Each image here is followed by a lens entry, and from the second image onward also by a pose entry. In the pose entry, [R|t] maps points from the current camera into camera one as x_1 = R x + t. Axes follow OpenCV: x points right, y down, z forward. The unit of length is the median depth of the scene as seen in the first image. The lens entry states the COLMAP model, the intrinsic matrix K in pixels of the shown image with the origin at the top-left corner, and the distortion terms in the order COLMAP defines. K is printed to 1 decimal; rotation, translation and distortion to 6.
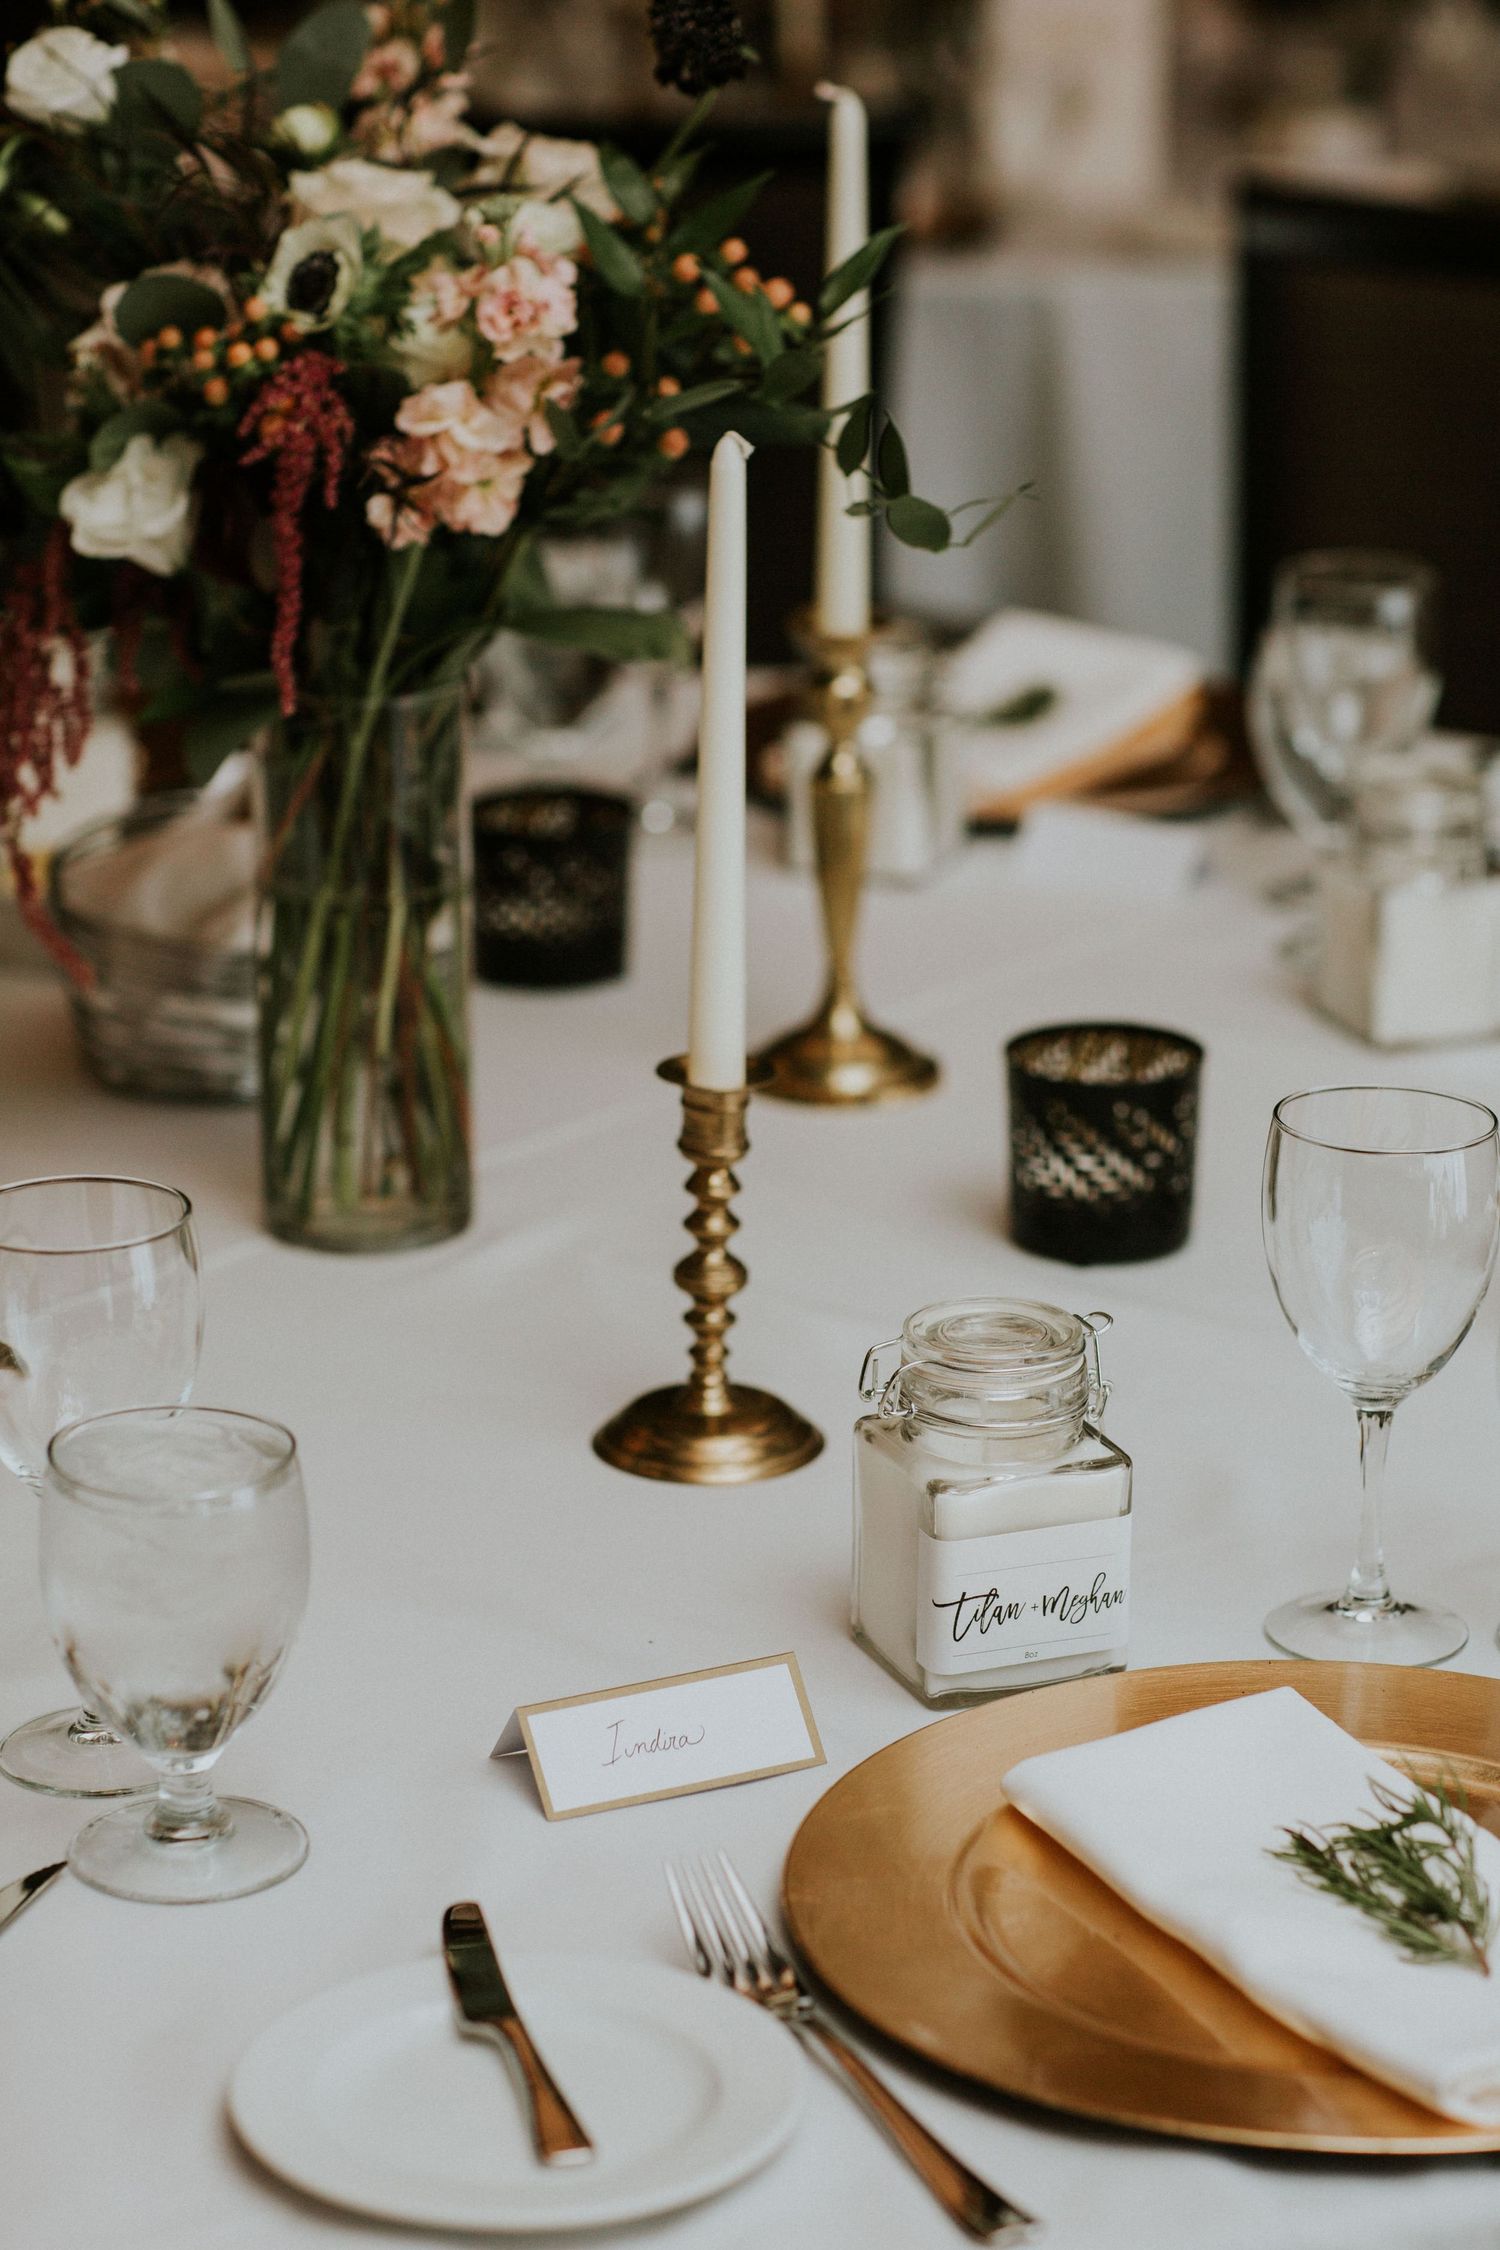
lens RADIAL K [[5650.9, 0, 750.0], [0, 5650.9, 1125.0], [0, 0, 1]] dist [0.005400, -0.871275]
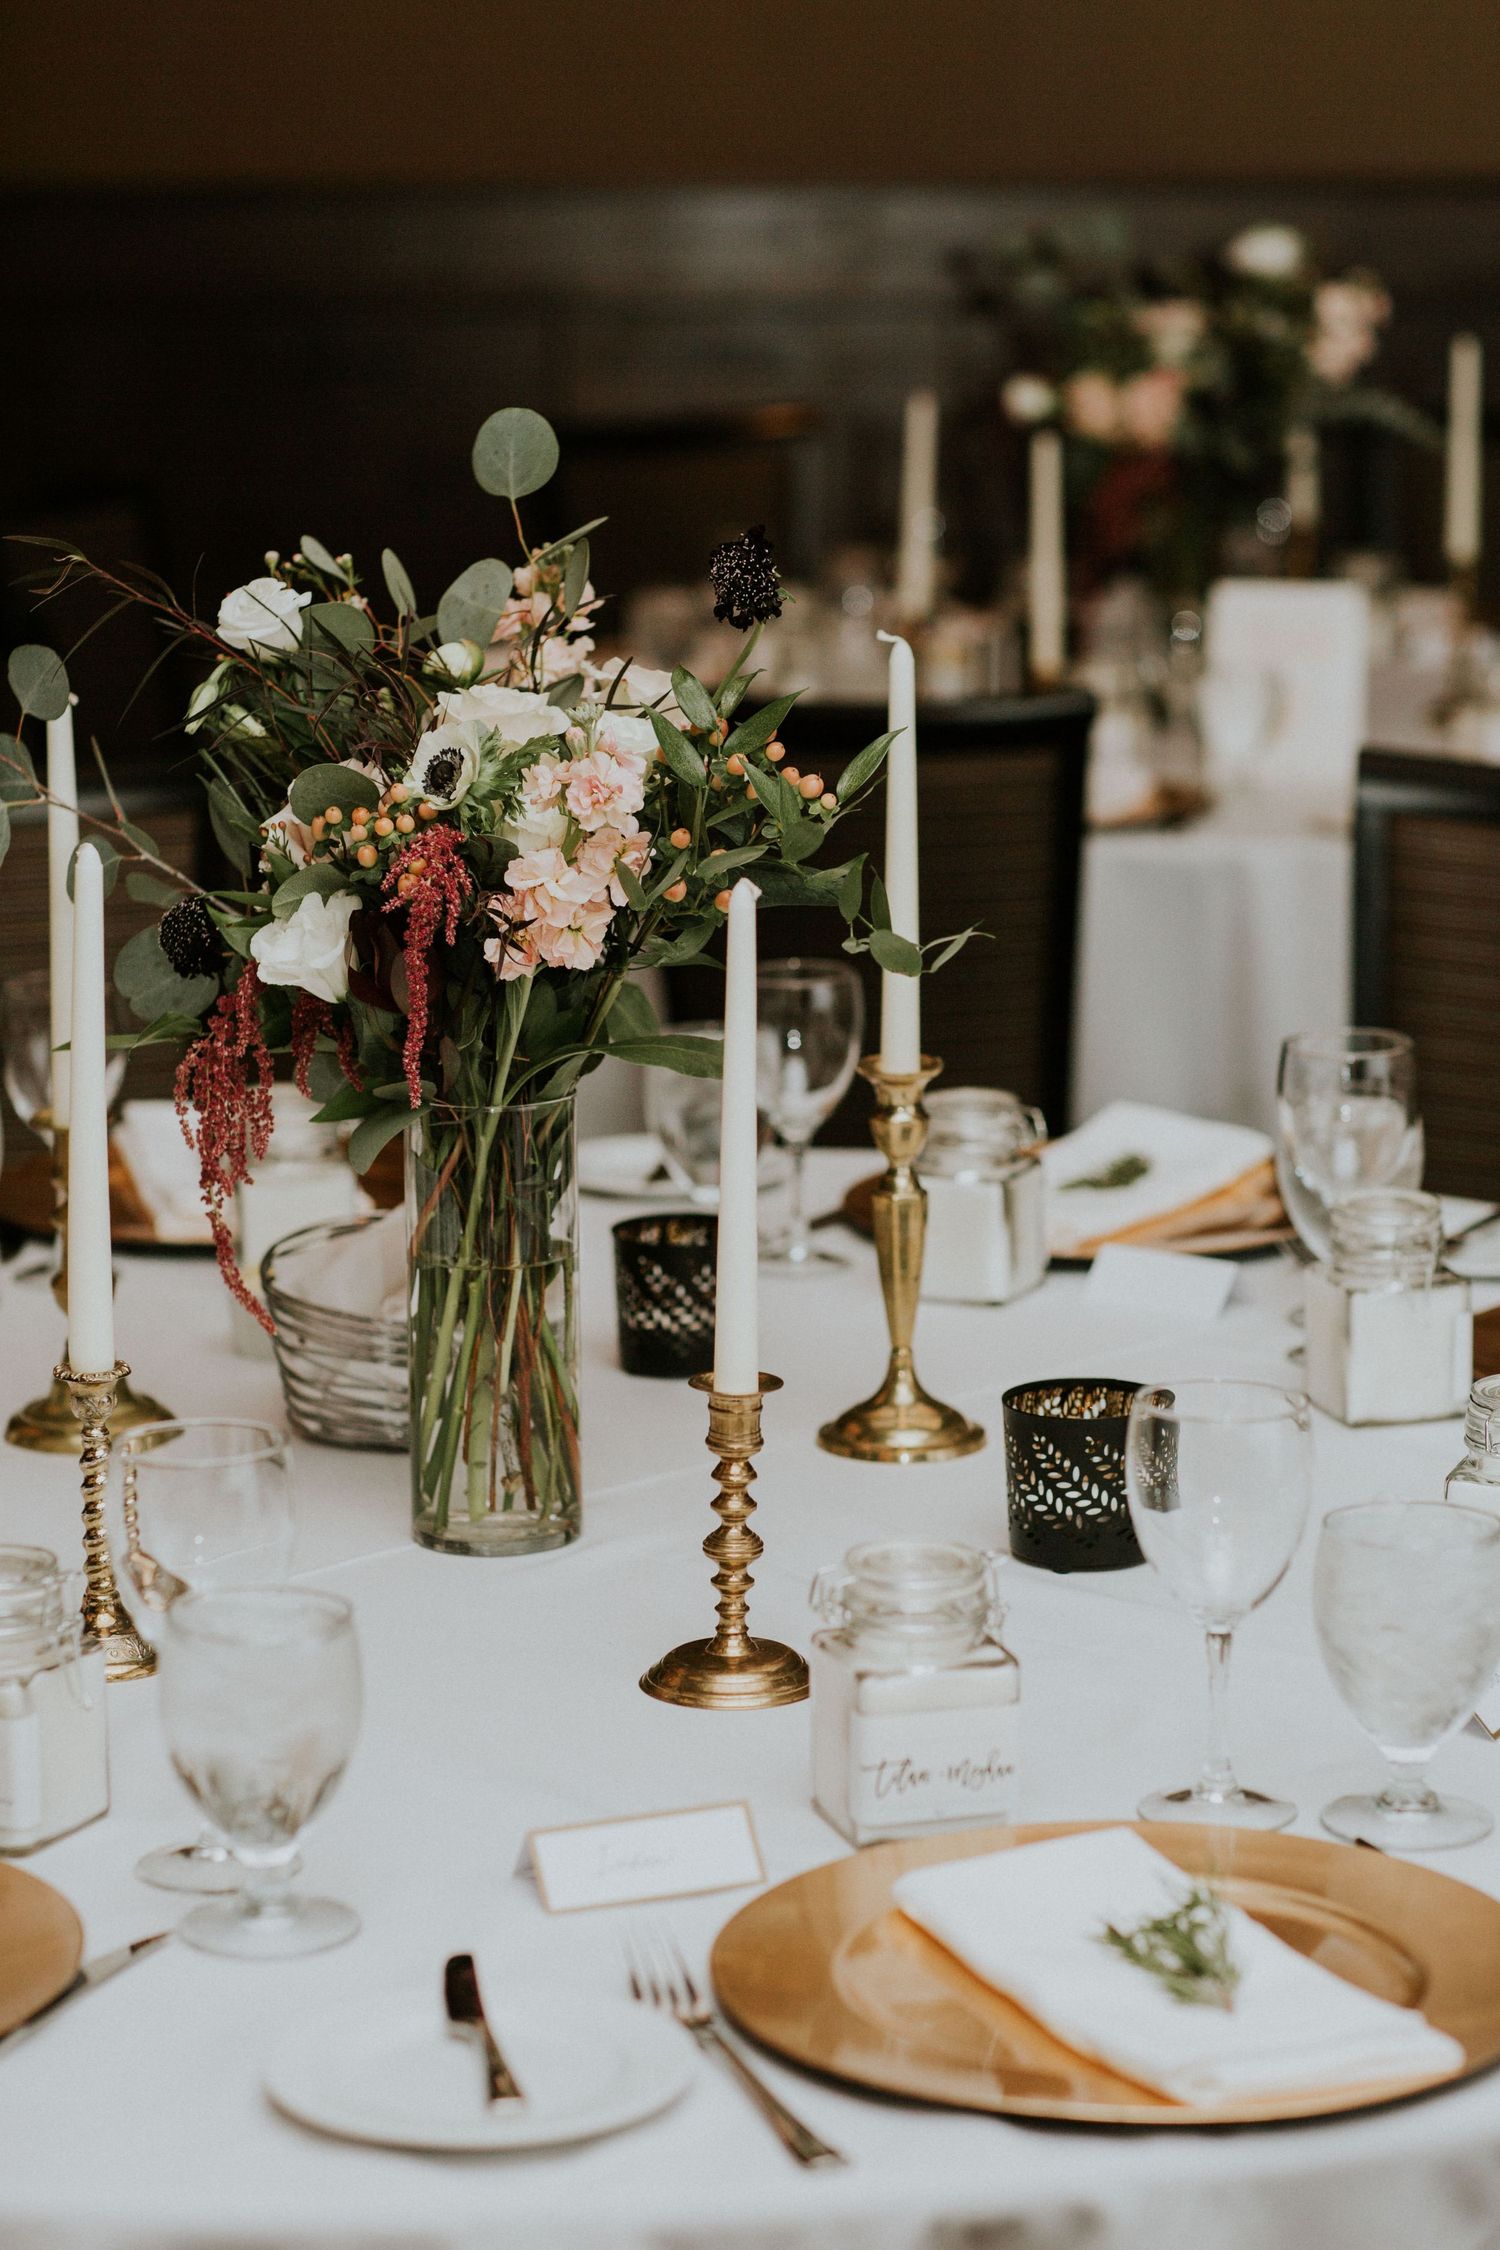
lens RADIAL K [[5283.0, 0, 750.0], [0, 5283.0, 1125.0], [0, 0, 1]] dist [-0.013372, -0.037440]
pose [[0.998067, 0.009755, -0.061374, 0.066358], [-0.016002, 0.994642, -0.102130, 0.051780], [0.060049, 0.102915, 0.992876, -0.177835]]
